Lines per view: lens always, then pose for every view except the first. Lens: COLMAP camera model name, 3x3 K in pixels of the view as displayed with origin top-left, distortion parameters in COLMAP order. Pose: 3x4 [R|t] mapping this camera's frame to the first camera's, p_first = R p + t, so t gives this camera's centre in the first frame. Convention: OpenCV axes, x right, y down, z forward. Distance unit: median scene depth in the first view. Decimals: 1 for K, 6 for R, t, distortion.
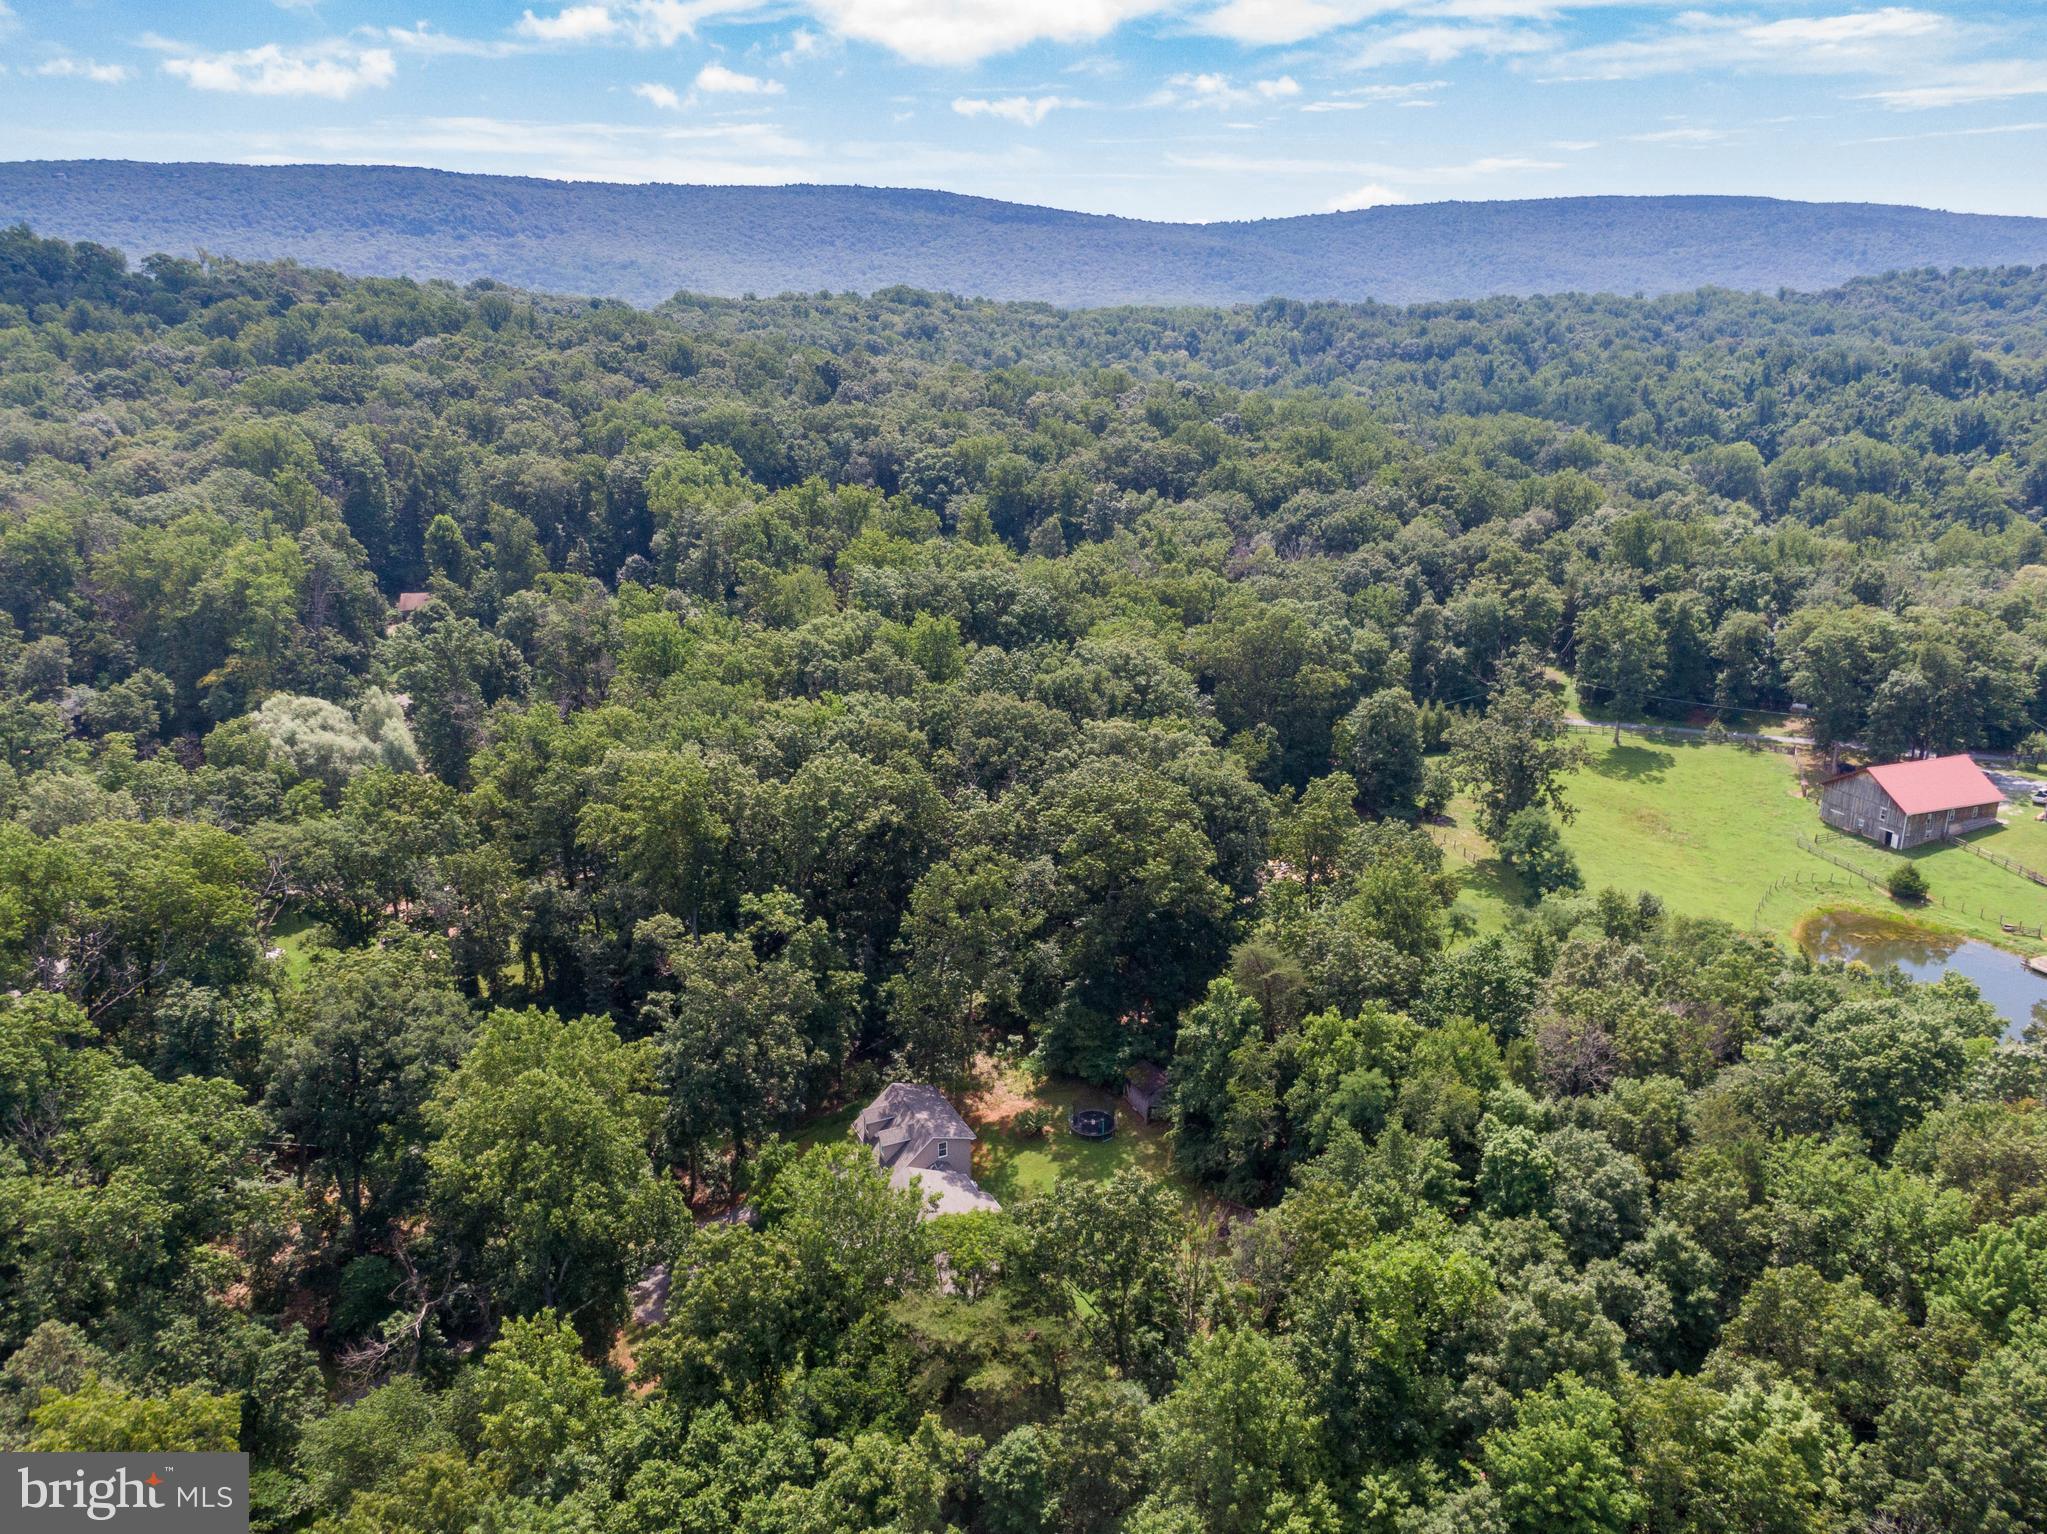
lens RADIAL K [[1458.6, 0, 1032.0], [0, 1458.6, 755.2], [0, 0, 1]] dist [0.030654, -0.027014]
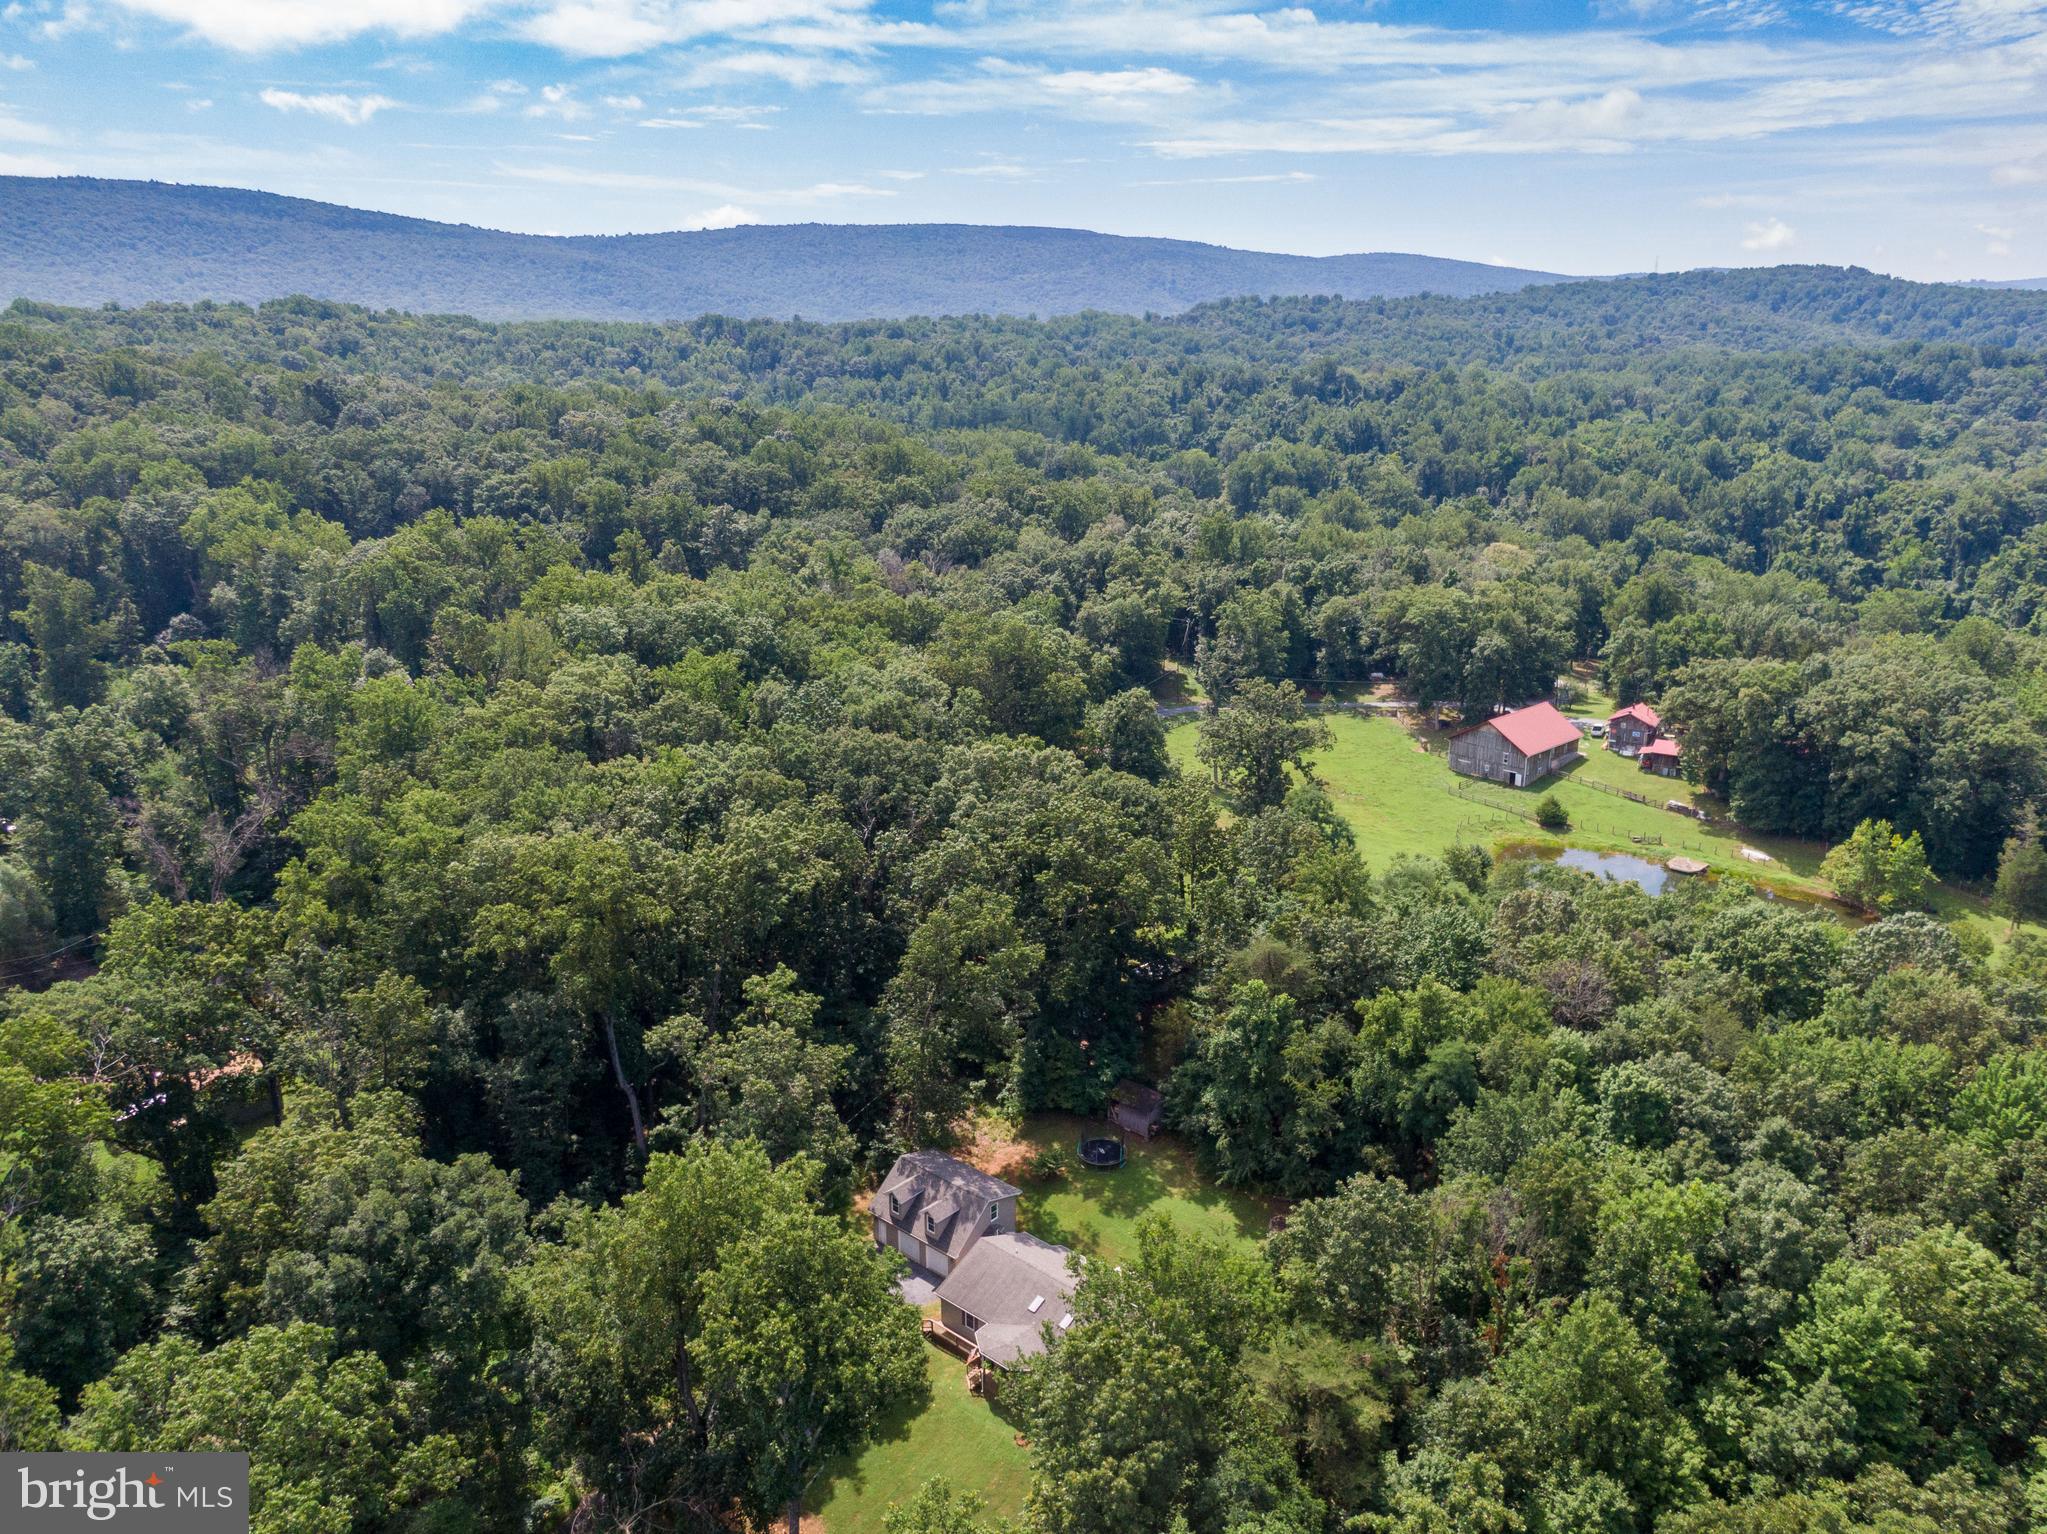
lens RADIAL K [[1458.3, 0, 1027.3], [0, 1458.3, 757.8], [0, 0, 1]] dist [0.043055, -0.057711]
pose [[0.916447, -0.107862, 0.385344, -0.074751], [0.111621, 0.993670, 0.012677, -0.006040], [-0.384272, 0.031395, 0.922686, 0.022799]]
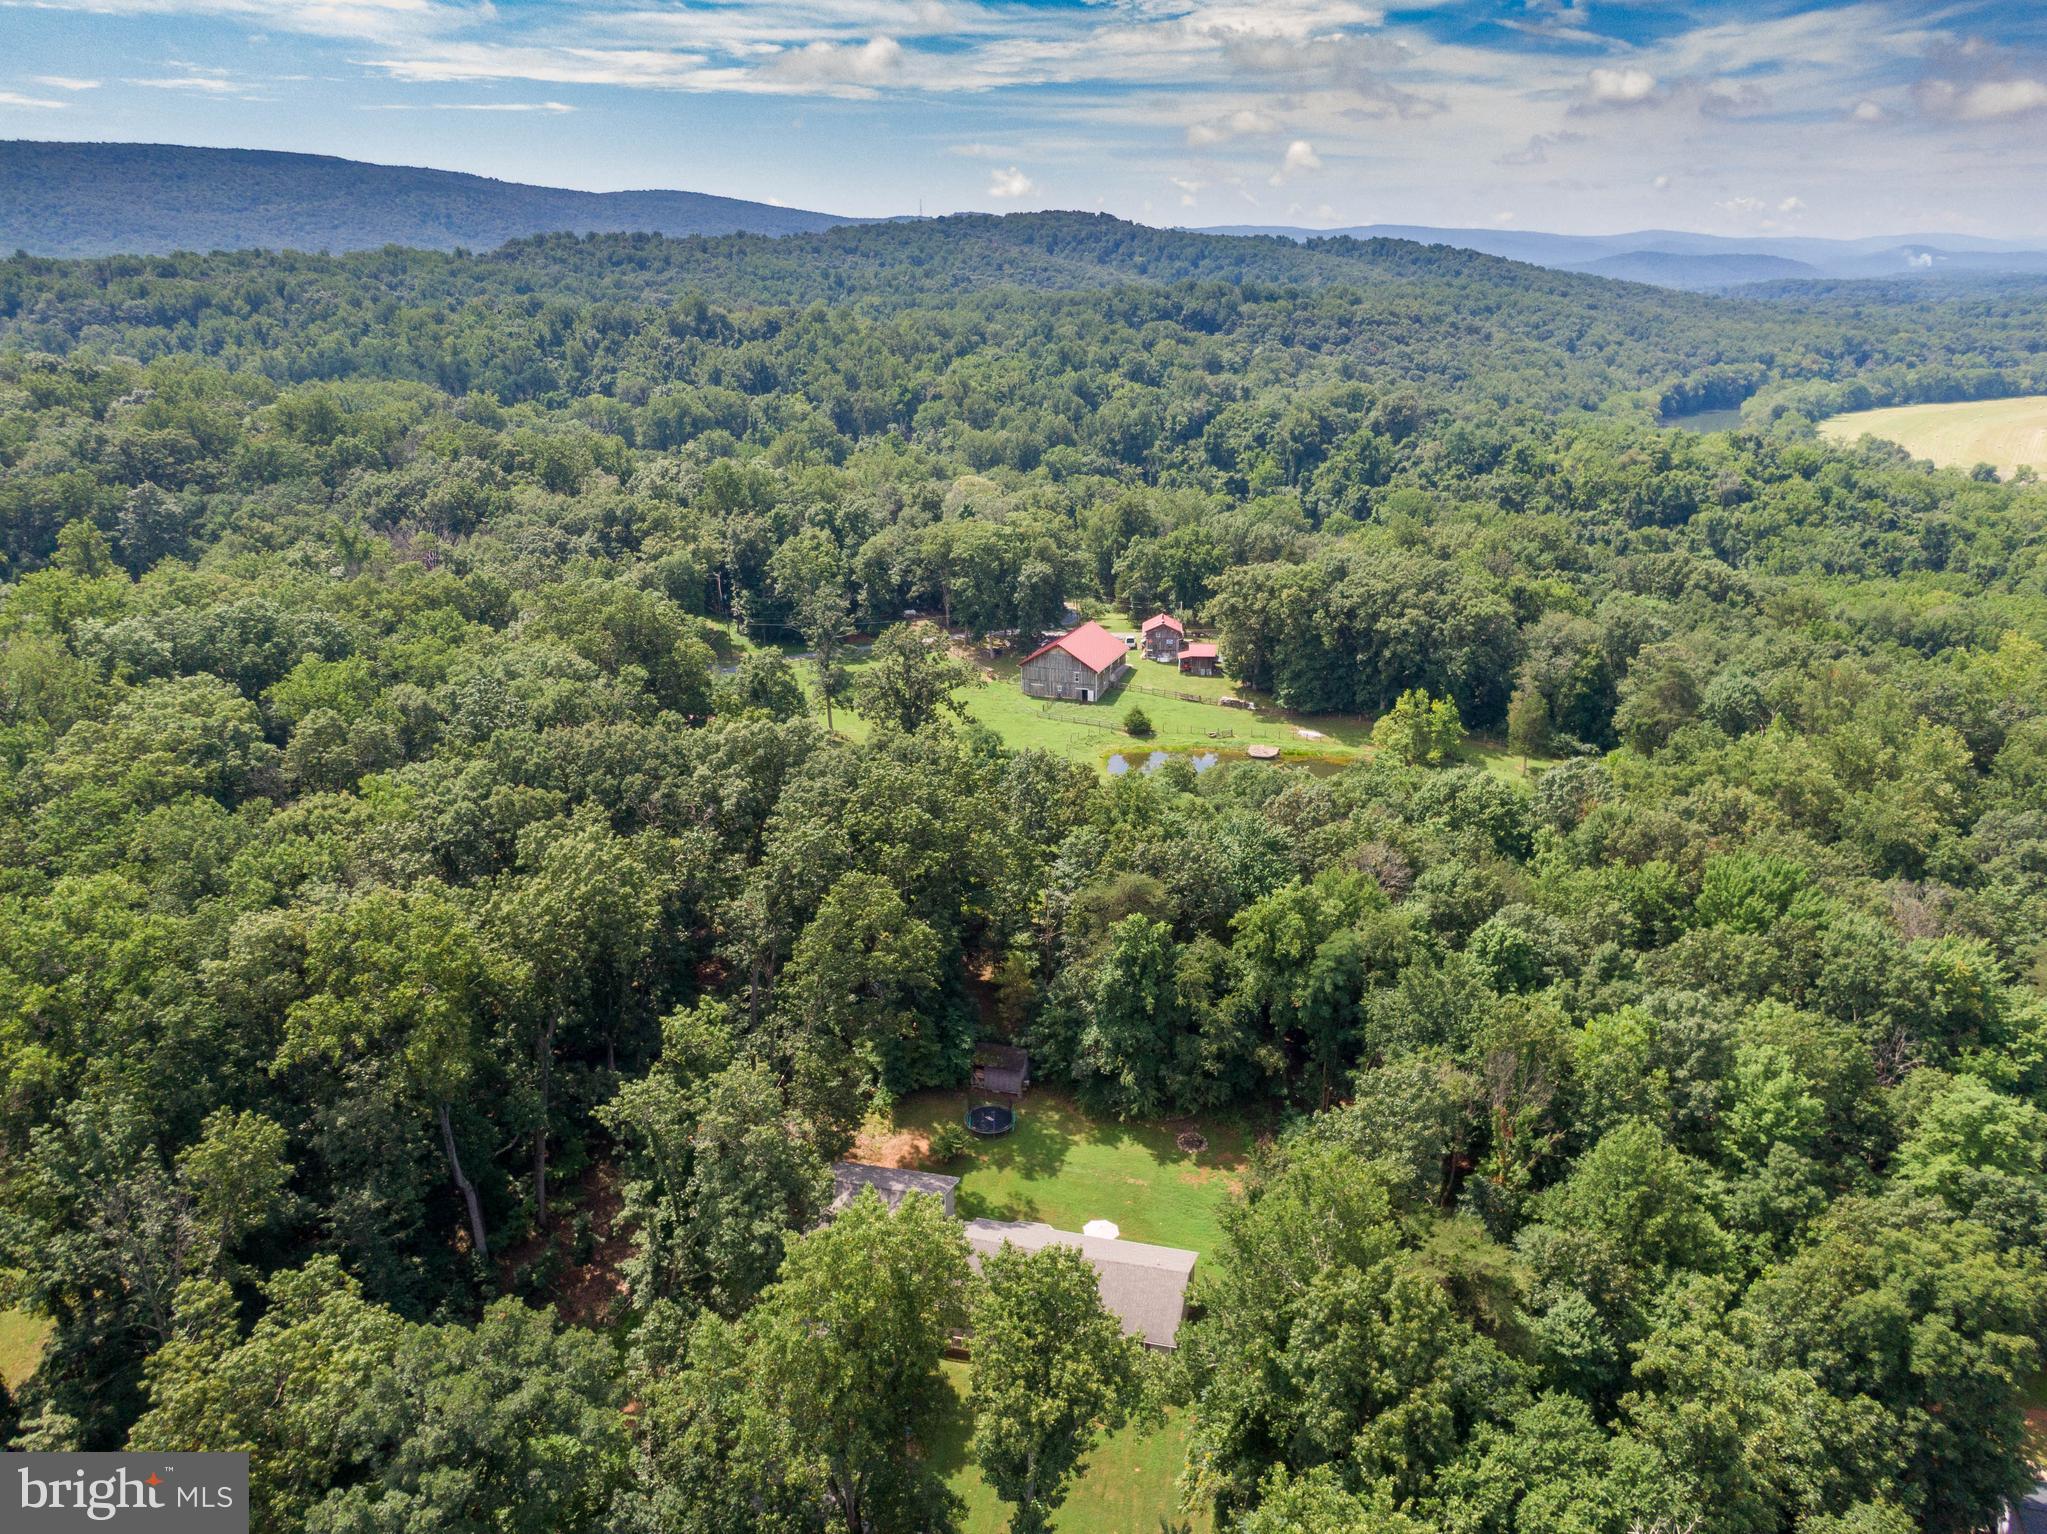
lens RADIAL K [[1458.3, 0, 1027.3], [0, 1458.3, 757.8], [0, 0, 1]] dist [0.043055, -0.057711]
pose [[0.643284, -0.238001, 0.727696, -0.122390], [0.218947, 0.967949, 0.123030, -0.018518], [-0.733654, 0.080184, 0.674776, 0.068217]]
